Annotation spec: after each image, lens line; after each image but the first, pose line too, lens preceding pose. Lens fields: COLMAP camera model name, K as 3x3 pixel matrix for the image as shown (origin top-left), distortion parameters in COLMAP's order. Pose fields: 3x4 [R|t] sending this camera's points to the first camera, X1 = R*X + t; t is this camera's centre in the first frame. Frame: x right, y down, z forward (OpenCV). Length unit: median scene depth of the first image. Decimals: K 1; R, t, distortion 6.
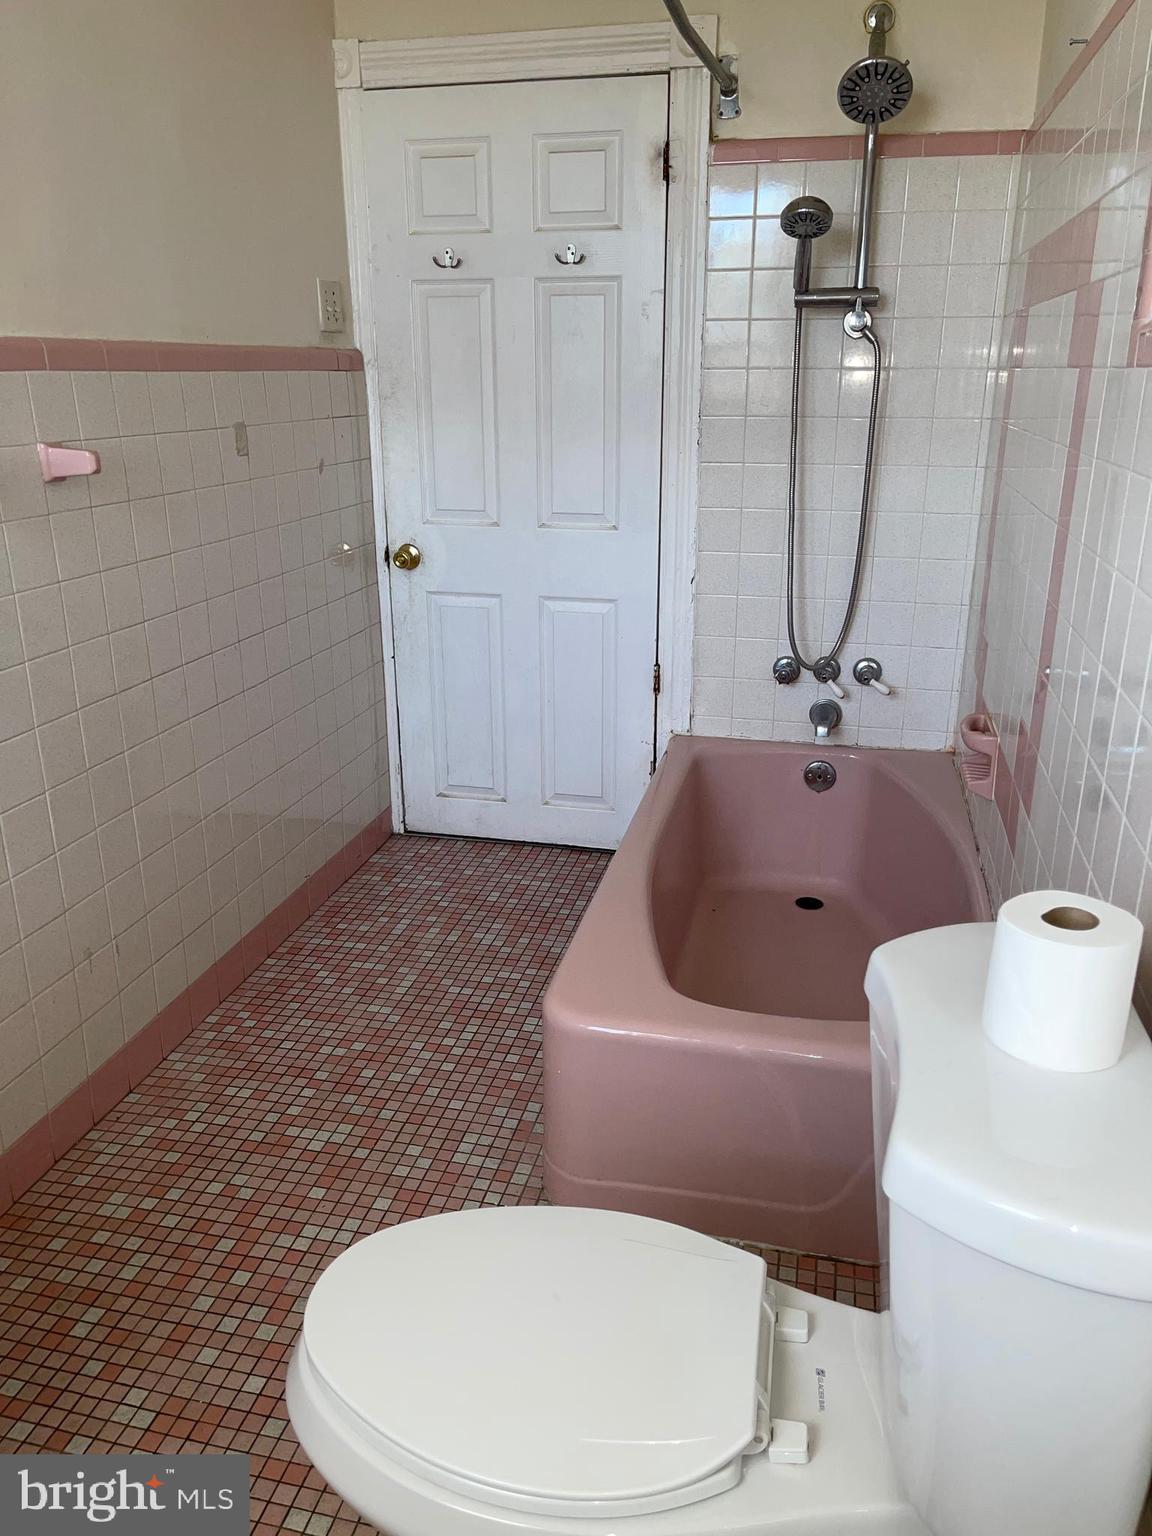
lens RADIAL K [[1157.8, 0, 576.0], [0, 1157.8, 768.0], [0, 0, 1]] dist [0.079104, -0.114940]
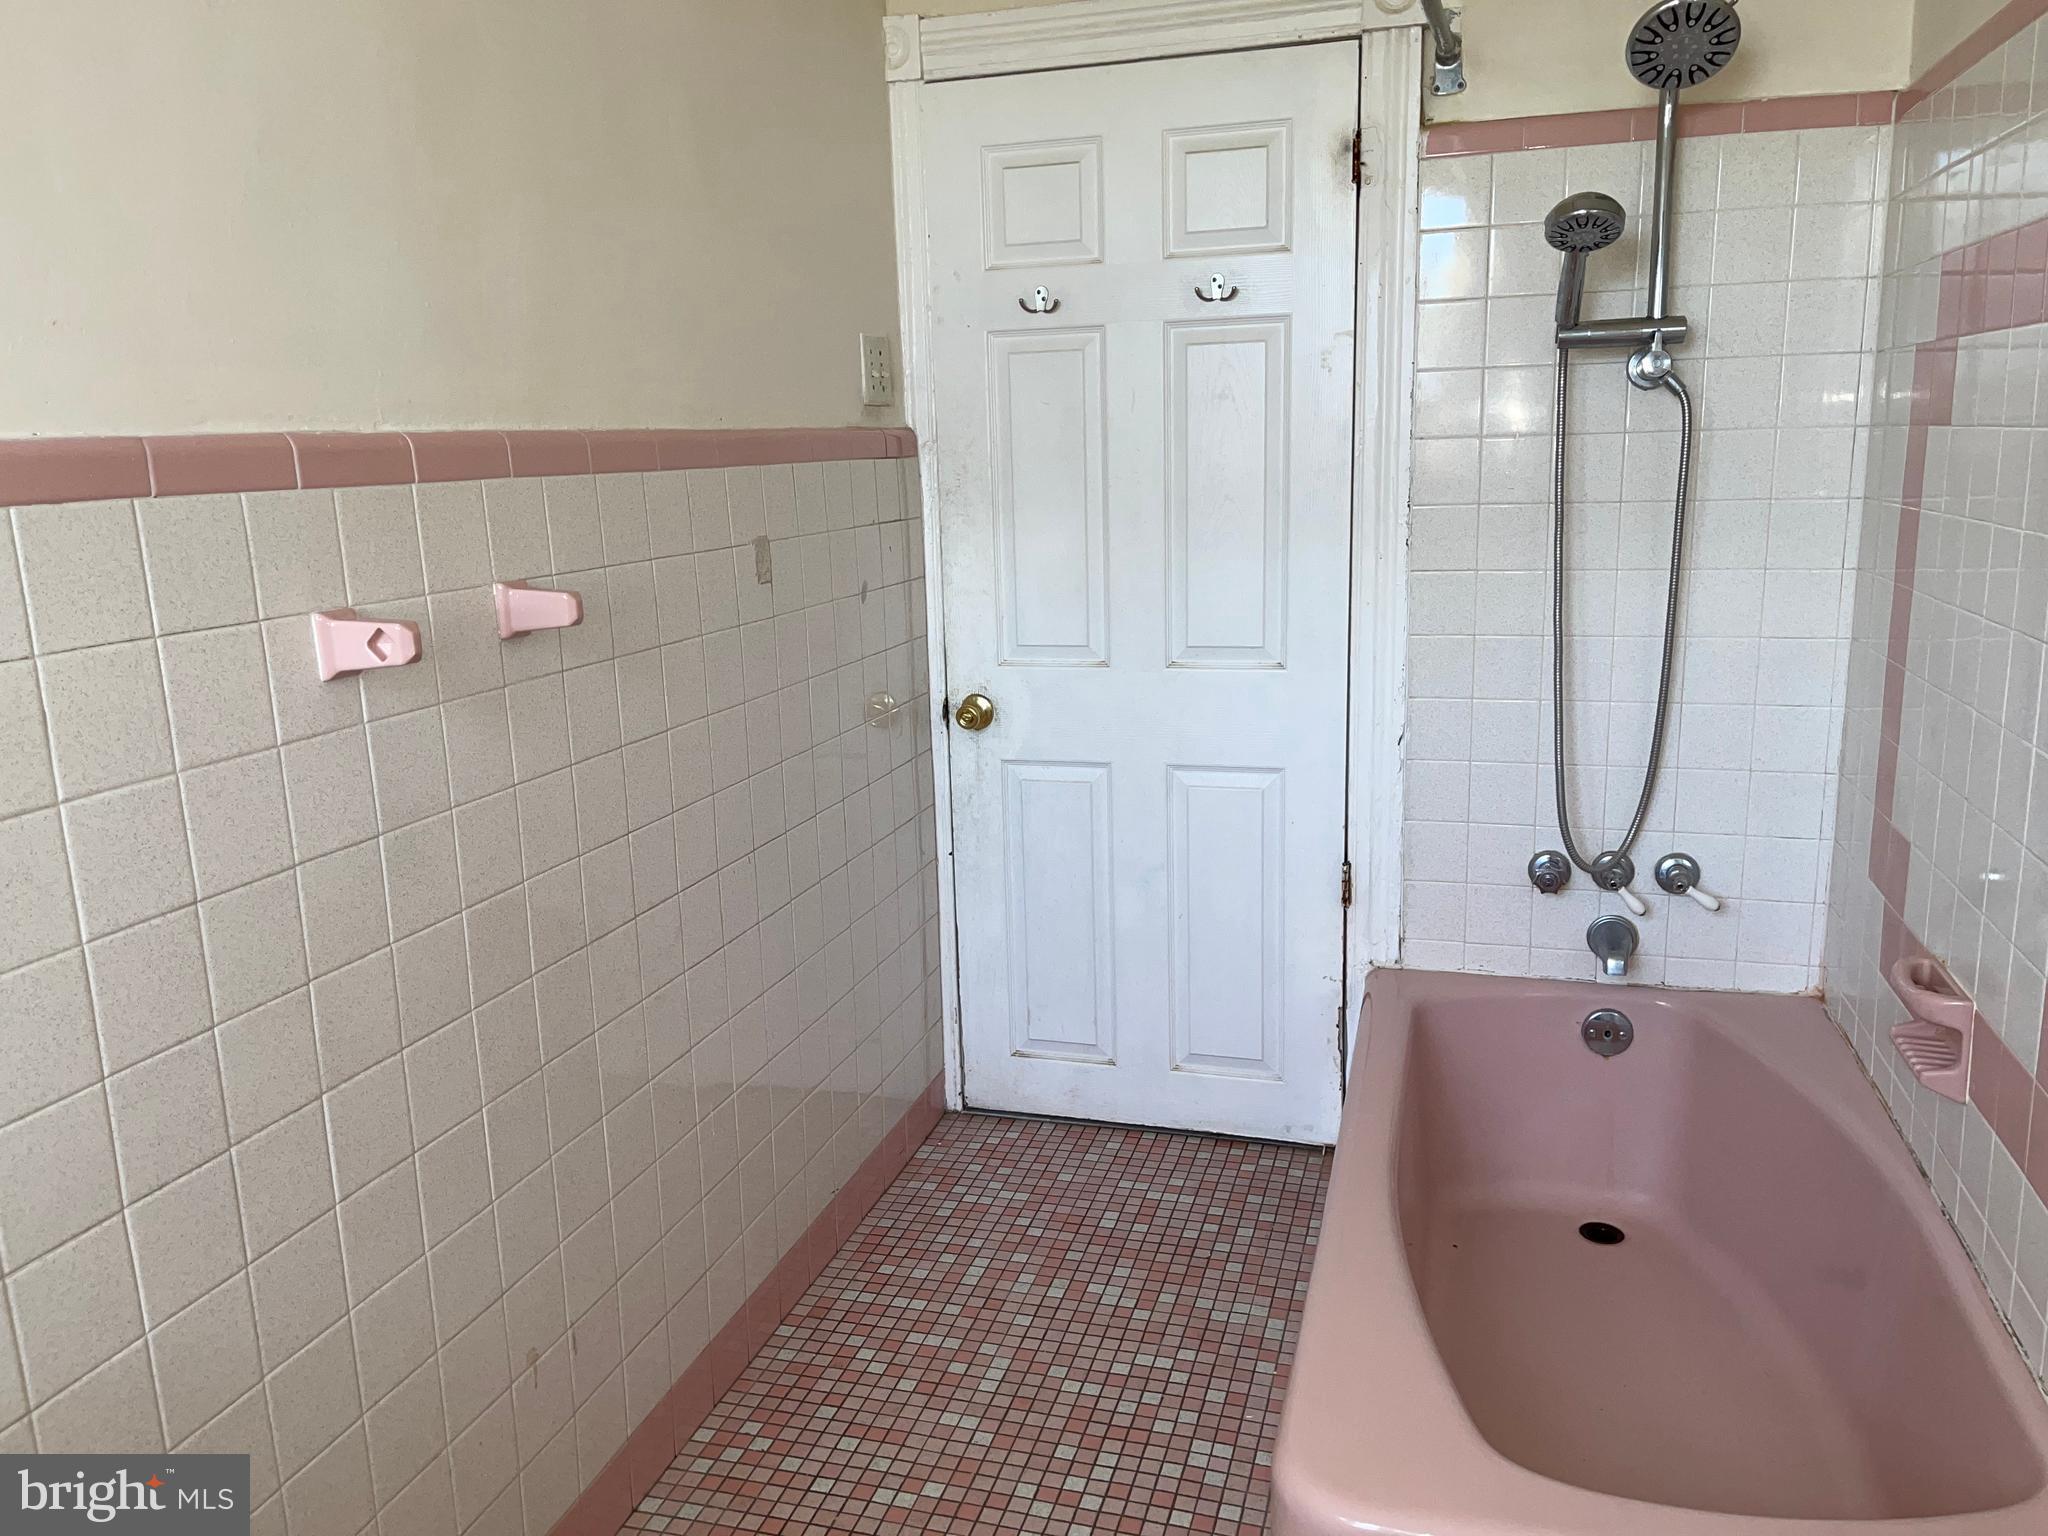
lens RADIAL K [[1556.3, 0, 1015.3], [0, 1556.3, 775.1], [0, 0, 1]] dist [0.046164, -0.080521]
pose [[0.997522, -0.015597, -0.068599, -0.065771], [0.007414, 0.992989, -0.117970, -0.039040], [0.069958, 0.117170, 0.990645, 0.096921]]
